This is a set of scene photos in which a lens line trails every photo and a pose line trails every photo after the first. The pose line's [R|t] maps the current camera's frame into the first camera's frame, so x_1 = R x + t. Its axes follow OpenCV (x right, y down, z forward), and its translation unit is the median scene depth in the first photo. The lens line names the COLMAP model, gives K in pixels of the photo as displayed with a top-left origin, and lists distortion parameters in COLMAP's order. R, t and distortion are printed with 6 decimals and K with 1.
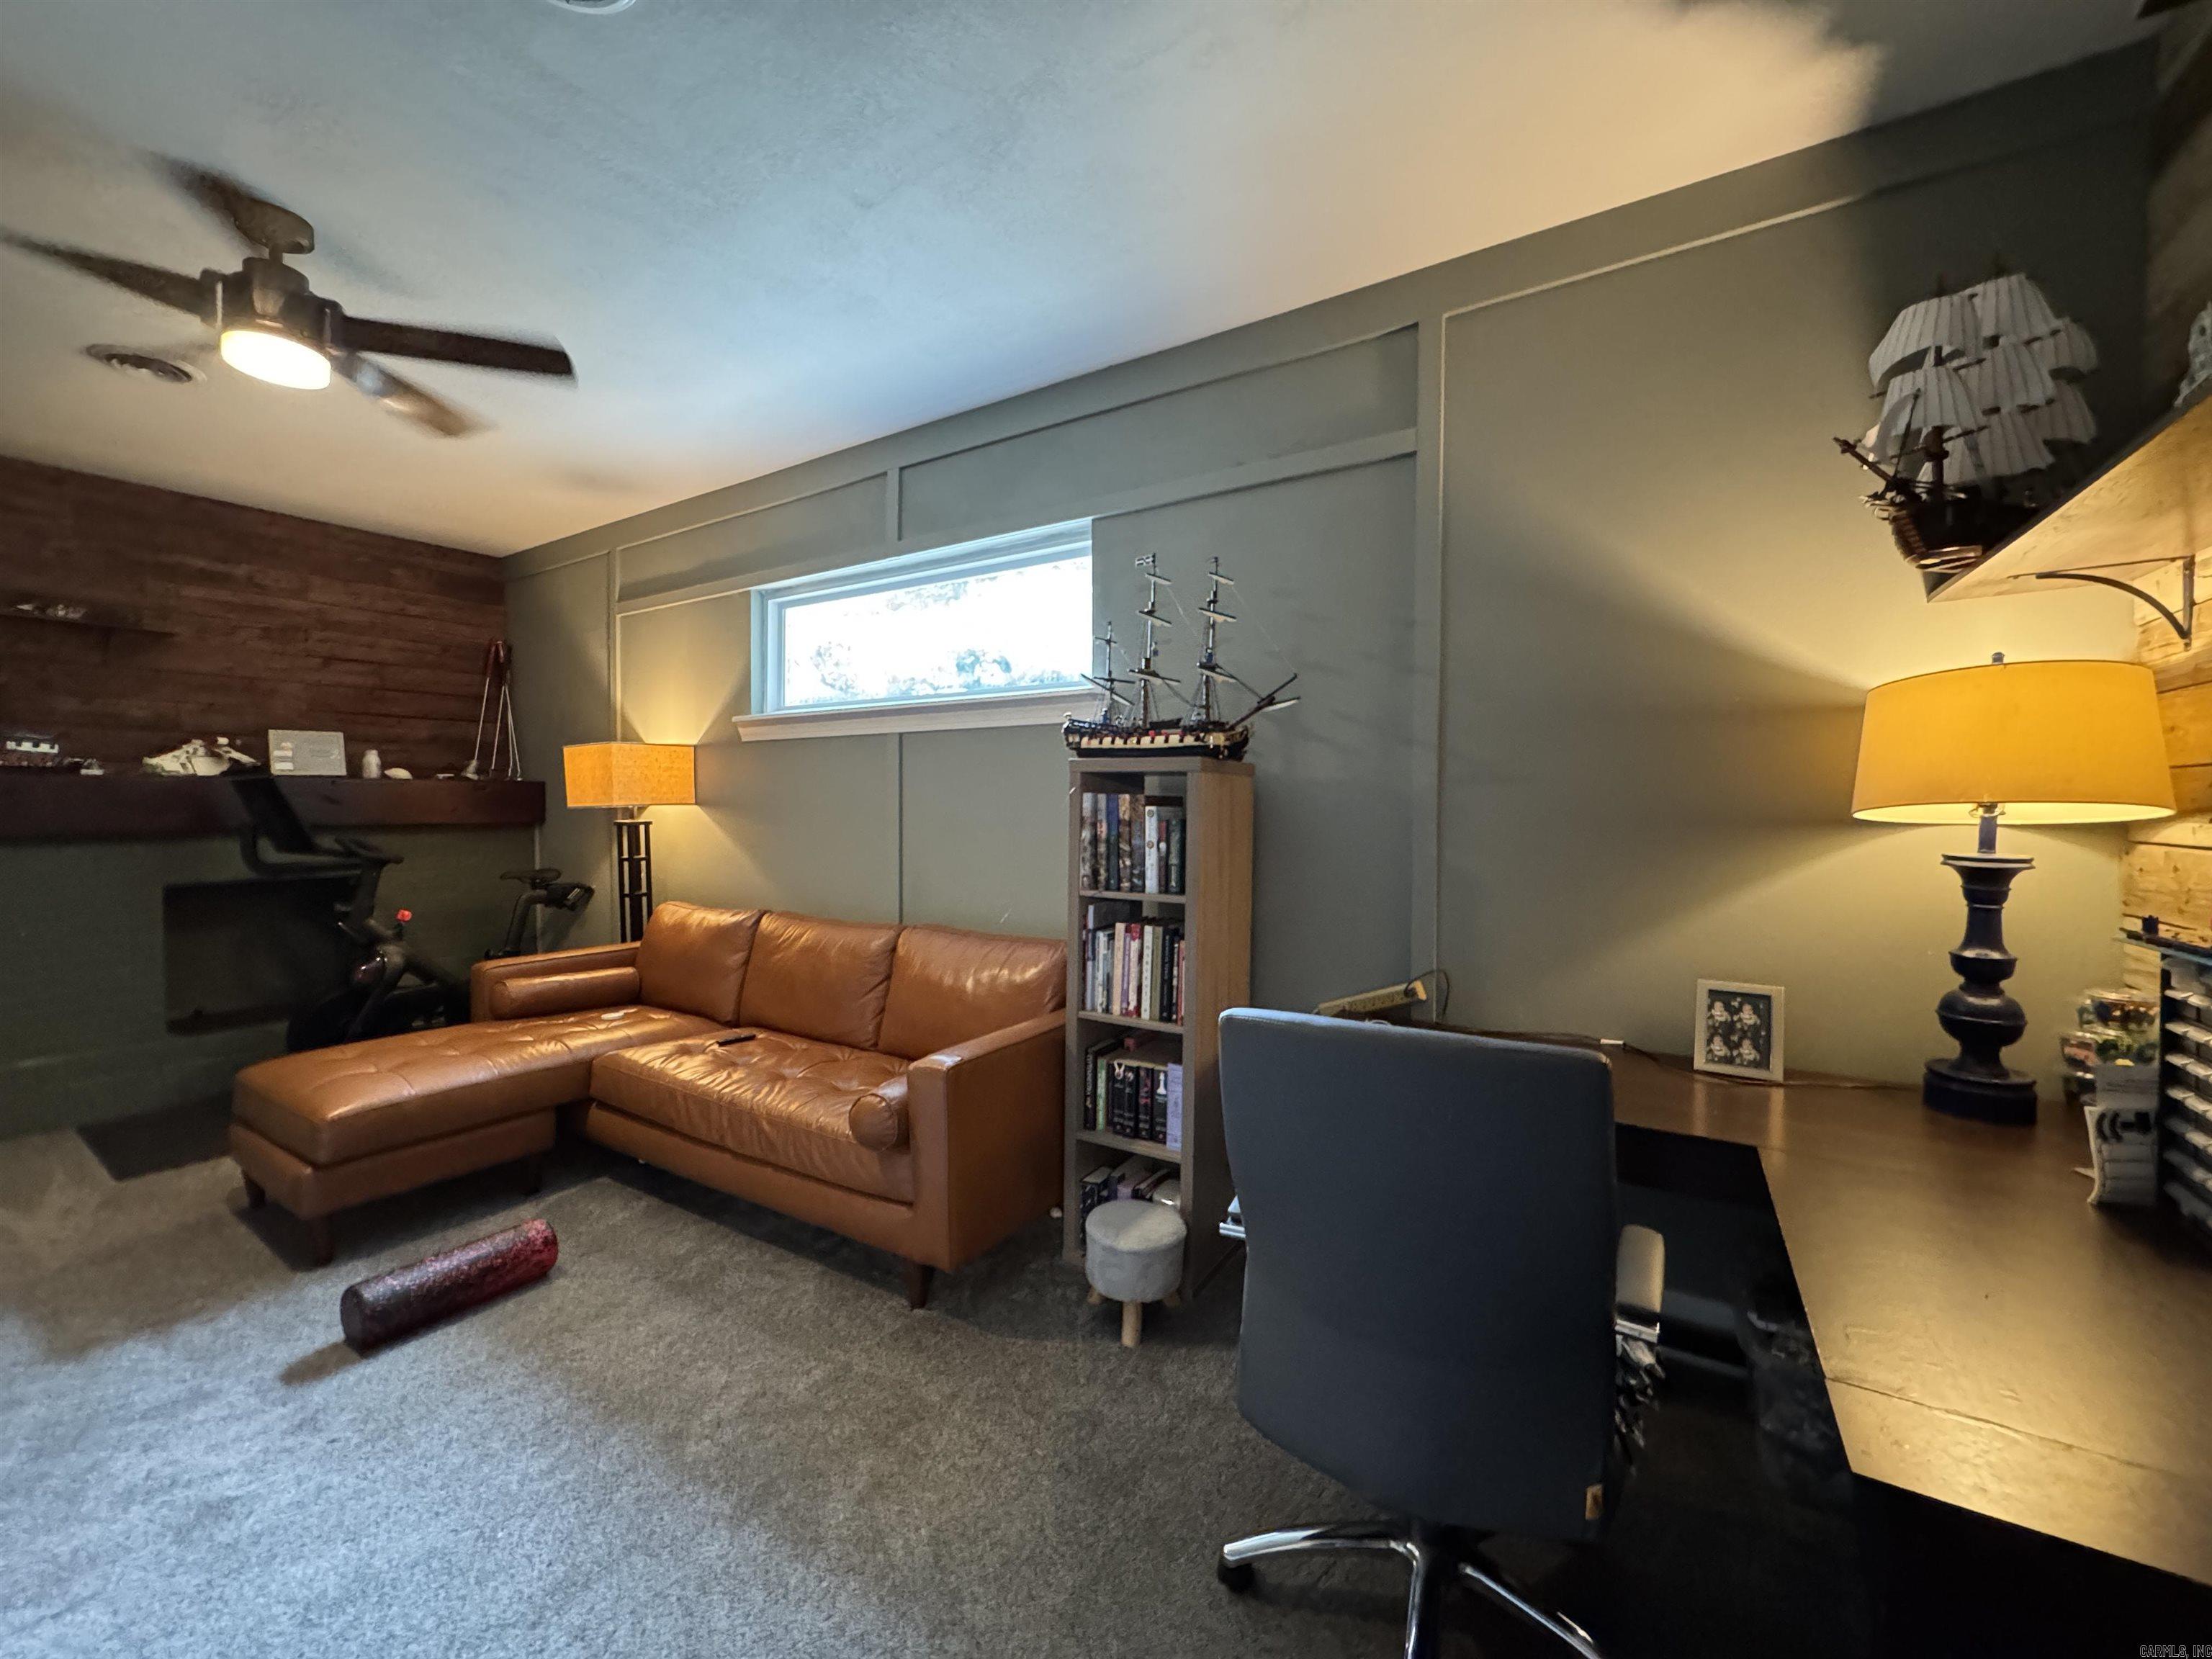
lens RADIAL K [[882.6, 0, 1105.1], [0, 882.6, 826.5], [0, 0, 1]] dist [-0.002258, -0.000561]
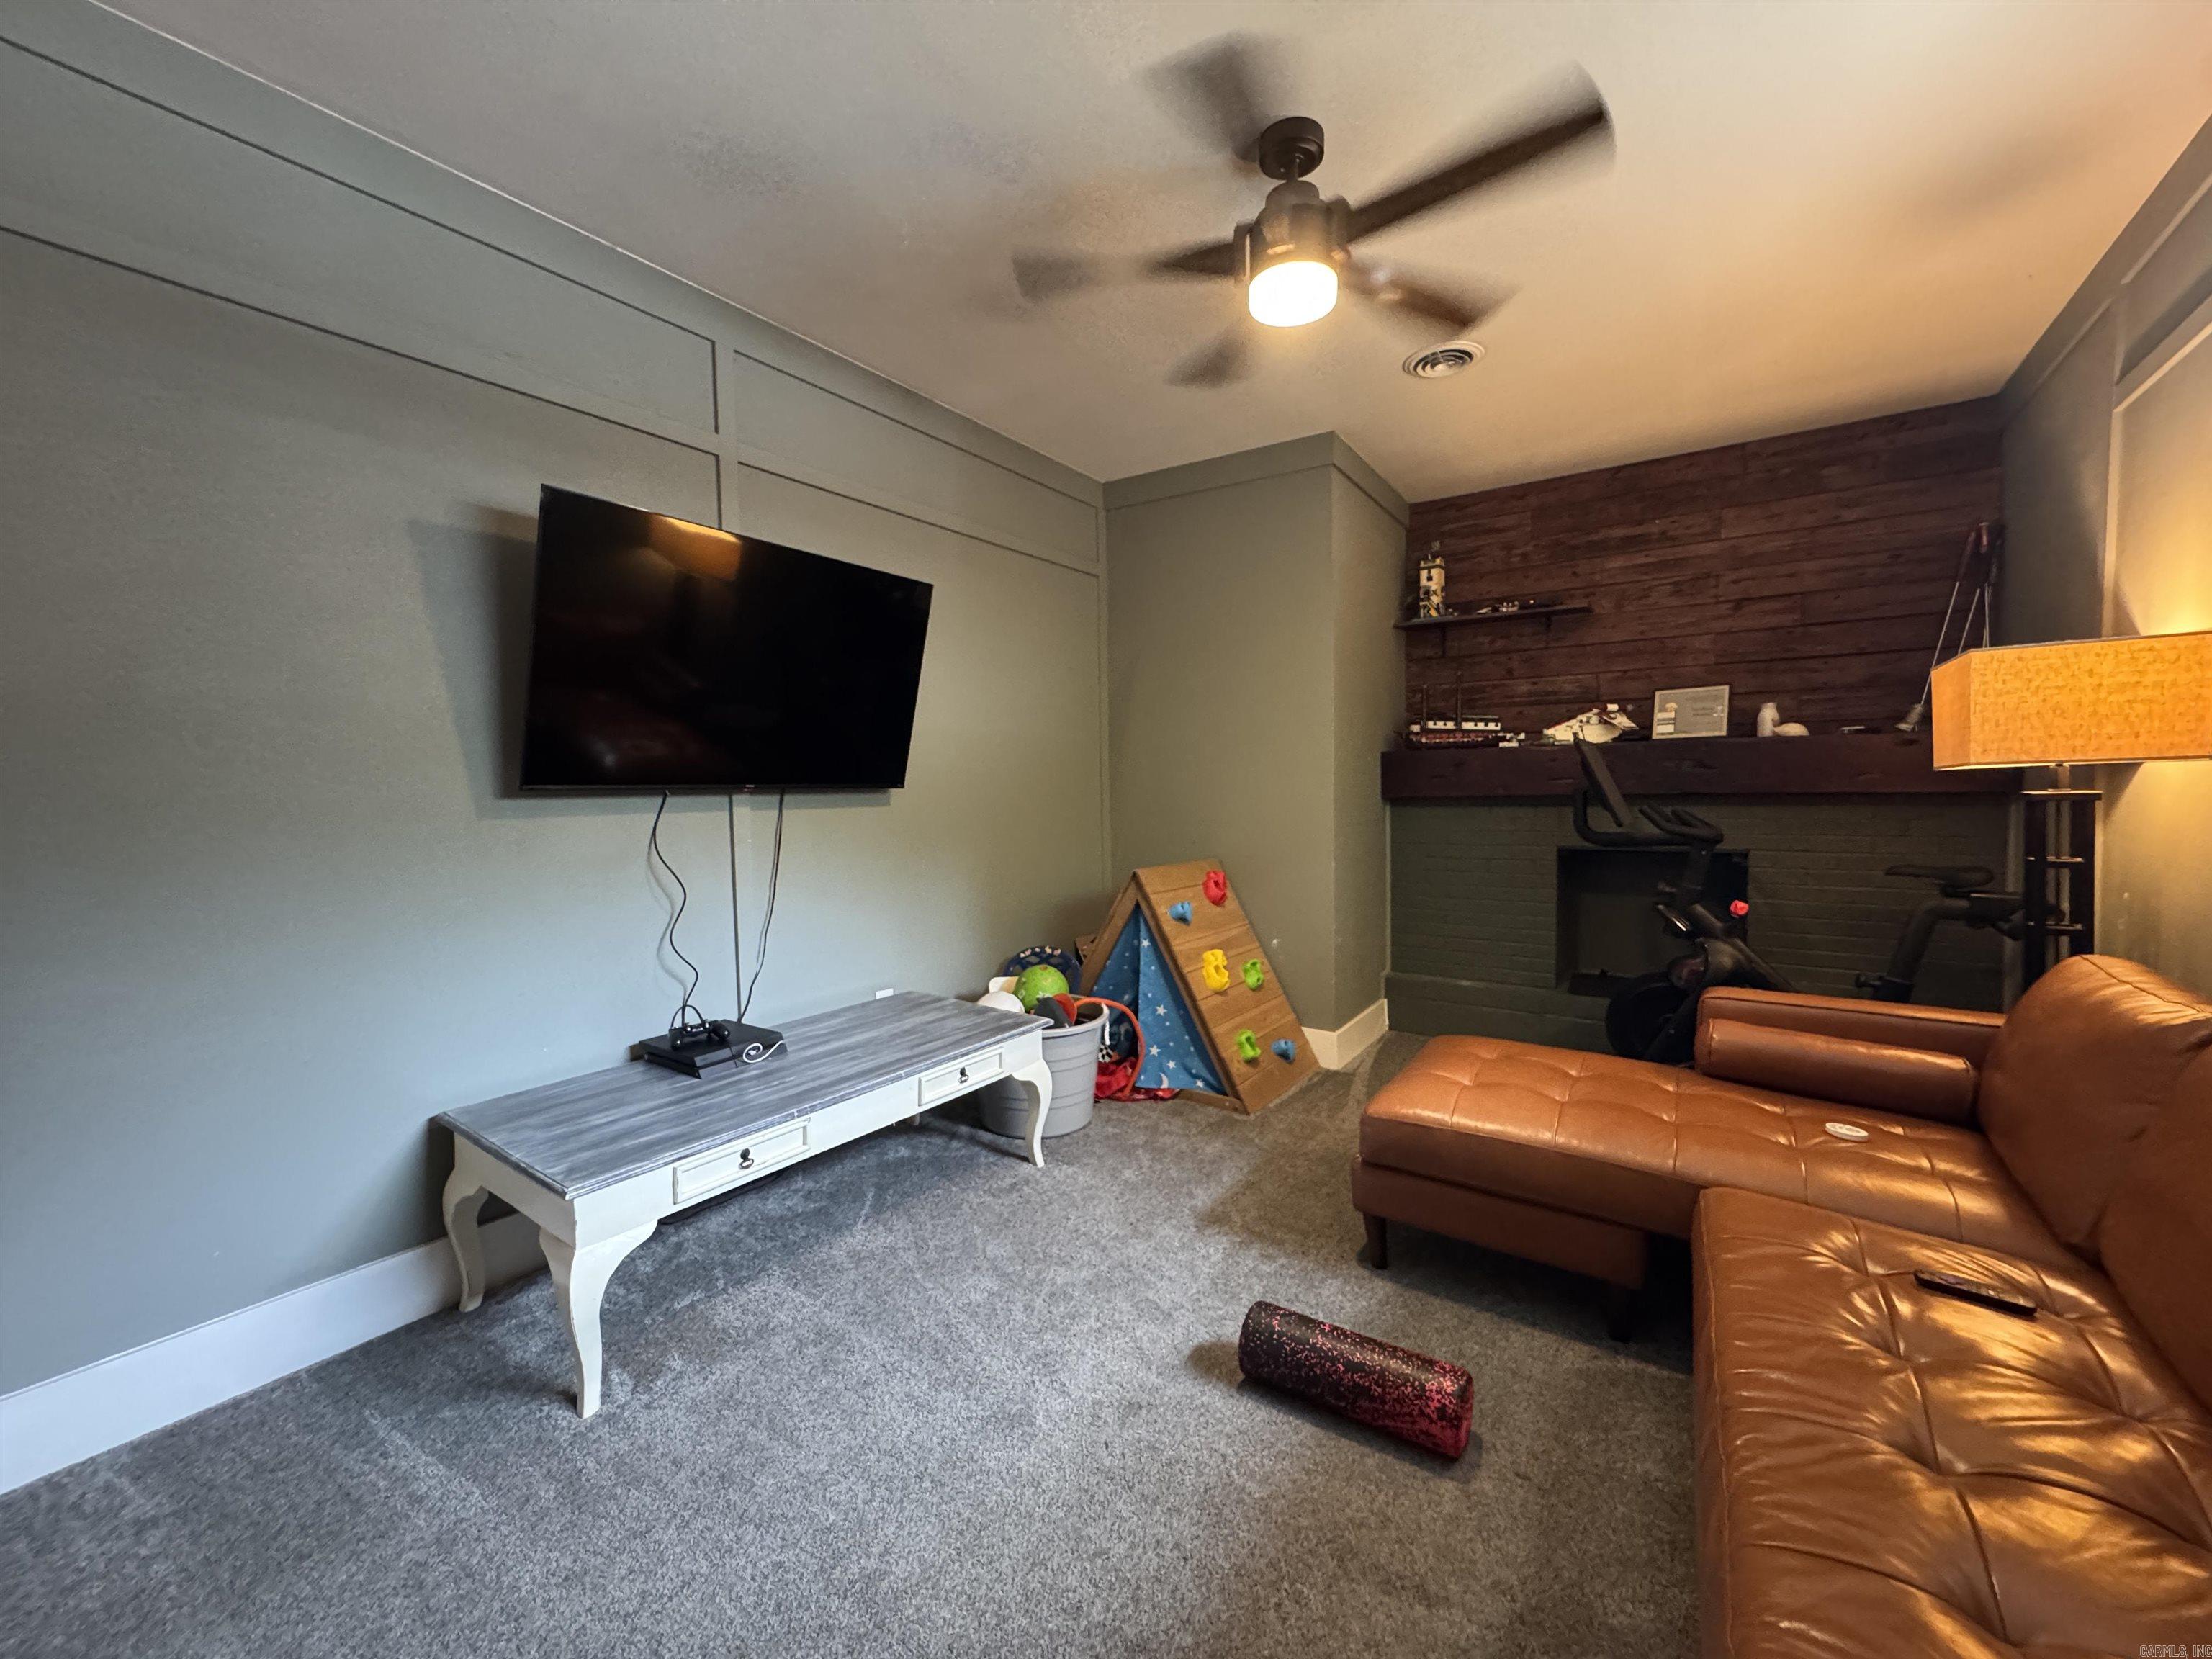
lens RADIAL K [[882.6, 0, 1105.1], [0, 882.6, 826.5], [0, 0, 1]] dist [-0.002258, -0.000561]
pose [[-0.029805, 0.049402, -0.998334, 0.016163], [-0.012909, 0.998676, 0.049804, -0.004948], [0.999472, 0.014372, -0.029128, 0.453141]]
